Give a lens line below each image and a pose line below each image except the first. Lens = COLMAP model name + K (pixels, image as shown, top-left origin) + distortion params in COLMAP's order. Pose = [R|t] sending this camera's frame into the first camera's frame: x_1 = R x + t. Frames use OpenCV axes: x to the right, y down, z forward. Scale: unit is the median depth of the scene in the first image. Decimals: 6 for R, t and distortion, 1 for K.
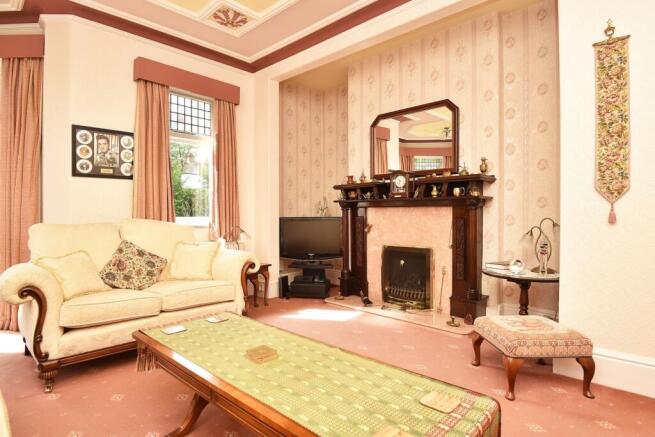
lens RADIAL K [[363.5, 0, 326.5], [0, 363.5, 217.2], [0, 0, 1]] dist [-0.025274, -0.002625]
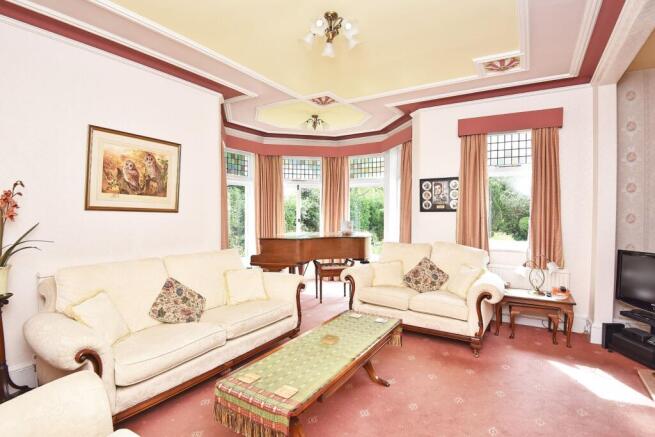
lens RADIAL K [[331.0, 0, 327.1], [0, 331.0, 215.5], [0, 0, 1]] dist [-0.003150, -0.001164]
pose [[0.204485, 0.012055, -0.978795, 0.607126], [-0.006074, 0.999921, 0.011046, -0.106377], [0.978851, 0.003686, 0.204542, 0.284069]]
